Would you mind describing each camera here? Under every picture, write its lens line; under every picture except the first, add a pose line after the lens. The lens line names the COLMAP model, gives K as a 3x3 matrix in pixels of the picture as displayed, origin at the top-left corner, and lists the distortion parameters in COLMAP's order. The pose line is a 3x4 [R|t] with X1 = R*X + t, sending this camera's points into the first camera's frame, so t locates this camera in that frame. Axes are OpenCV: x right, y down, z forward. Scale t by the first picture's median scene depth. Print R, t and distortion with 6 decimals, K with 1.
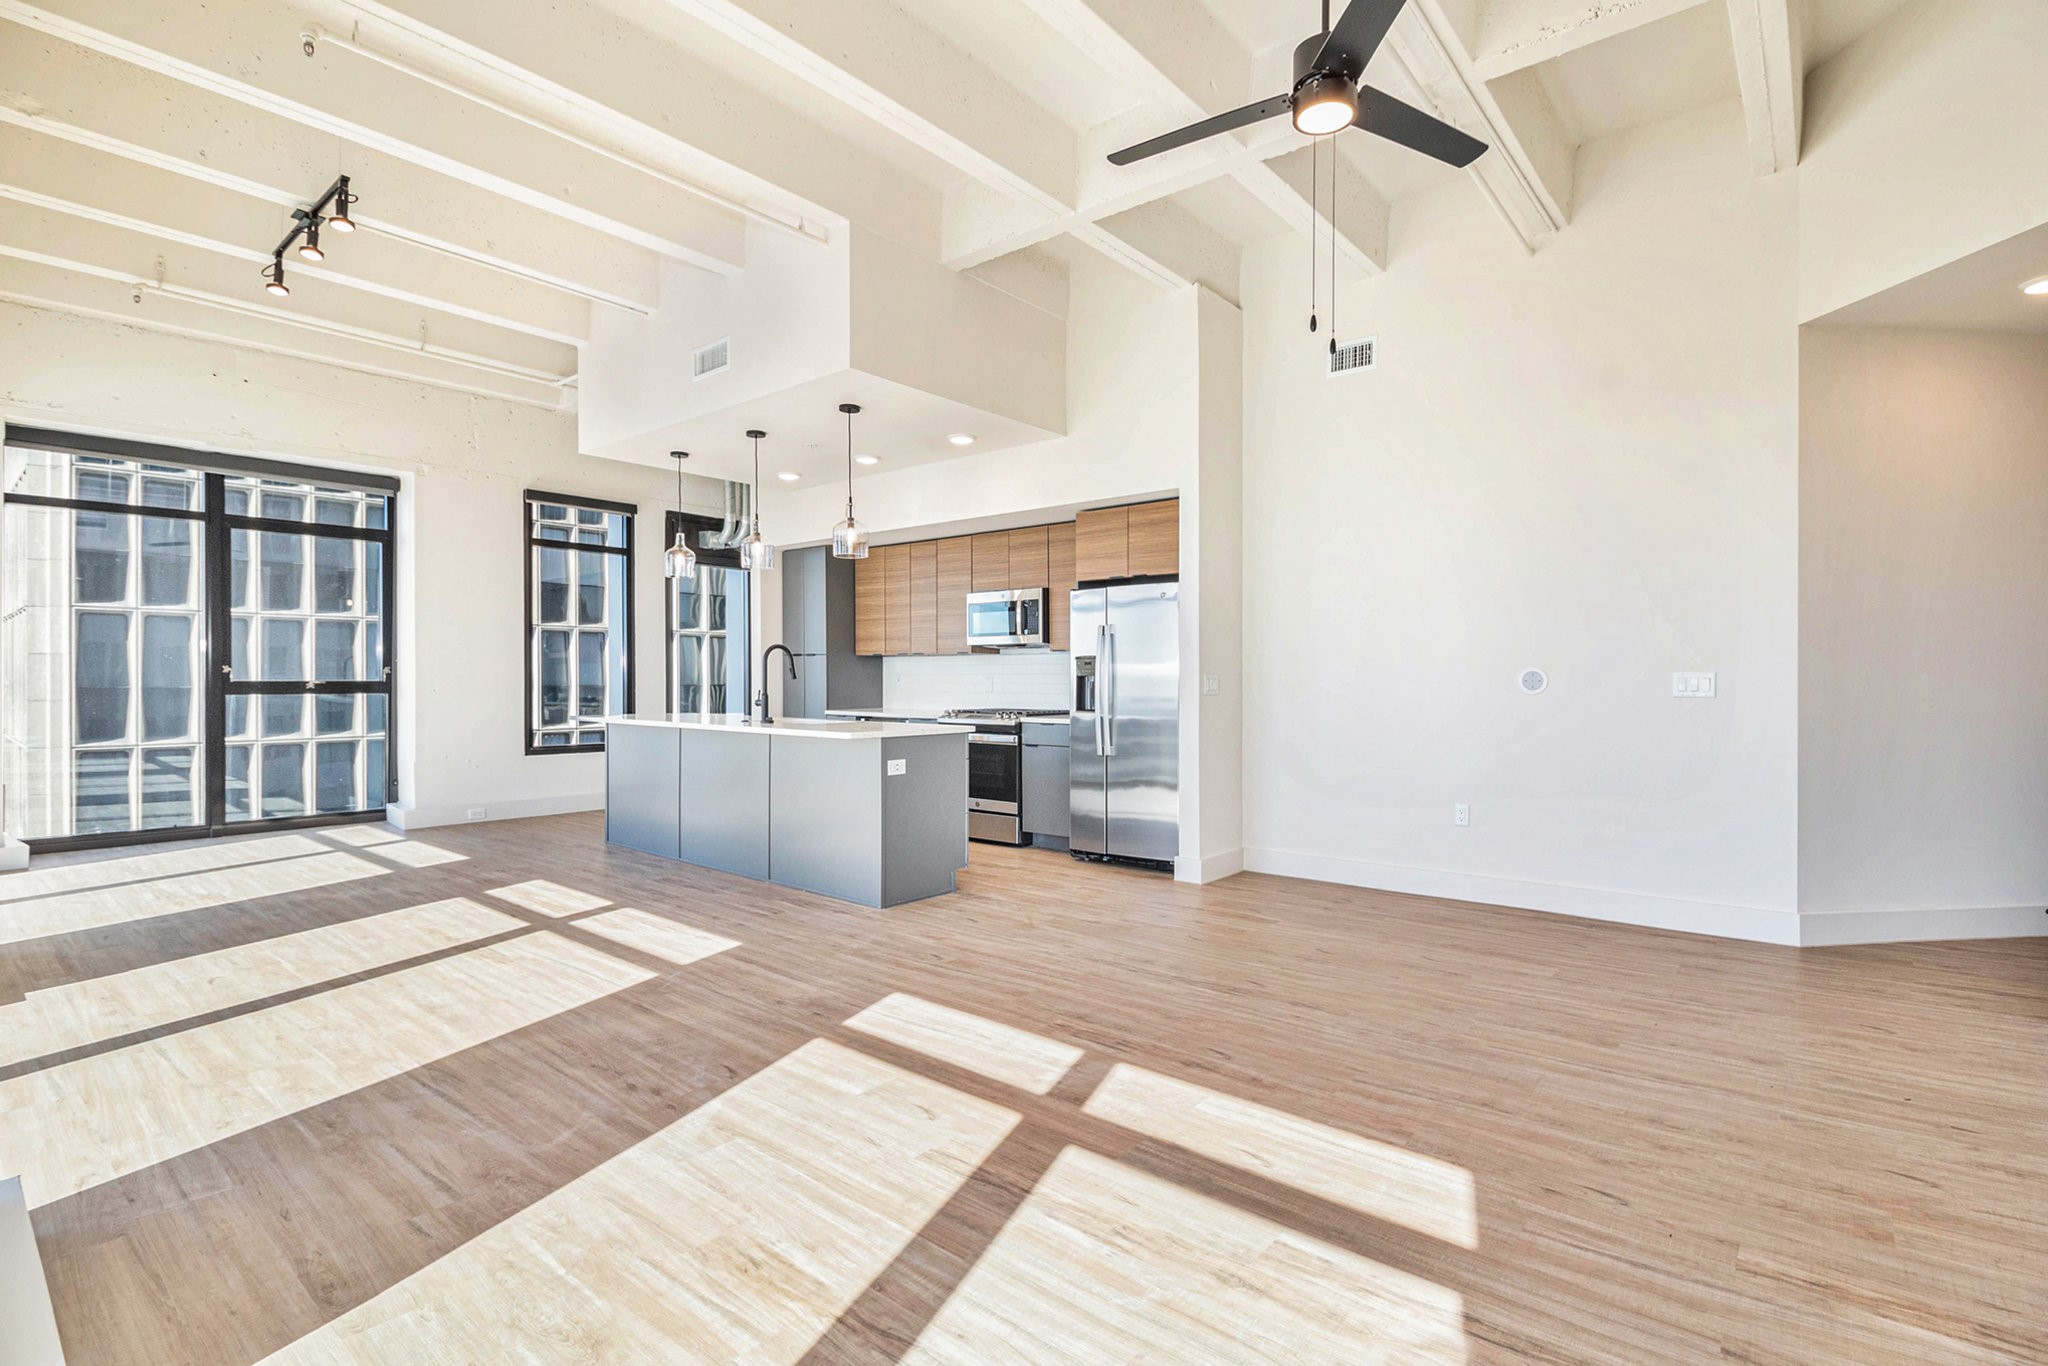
lens RADIAL K [[954.7, 0, 1056.6], [0, 954.7, 672.7], [0, 0, 1]] dist [-0.019687, -0.000867]
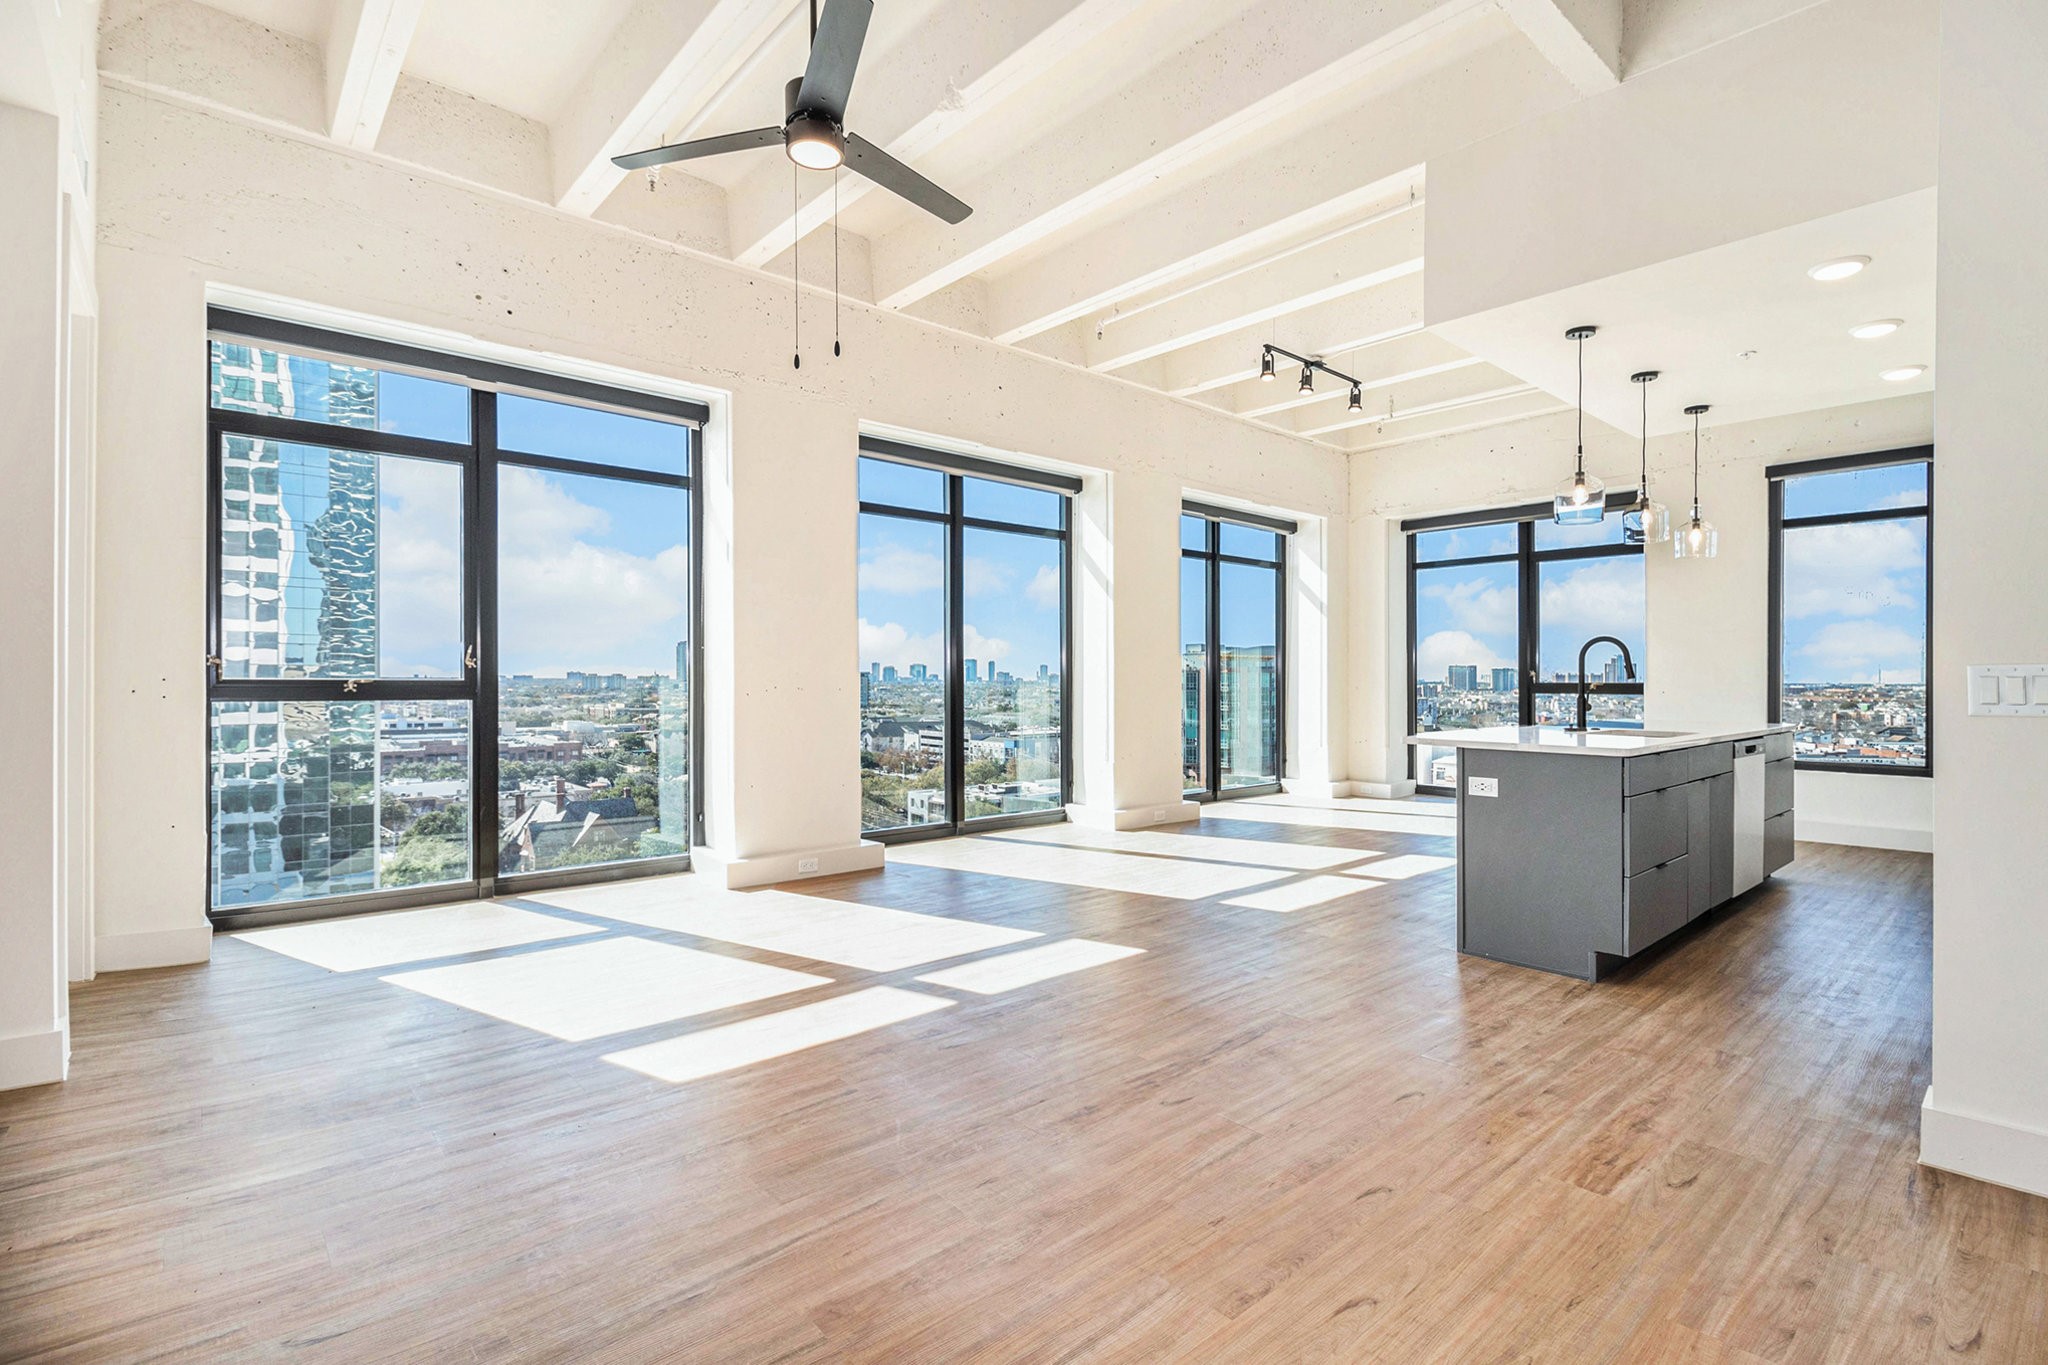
lens RADIAL K [[954.7, 0, 1010.8], [0, 954.7, 683.6], [0, 0, 1]] dist [-0.019687, -0.000867]
pose [[-0.201107, 0.004488, -0.979559, 1.196440], [-0.007839, 0.999950, 0.006191, 0.016721], [0.979538, 0.008924, -0.201061, 1.318447]]
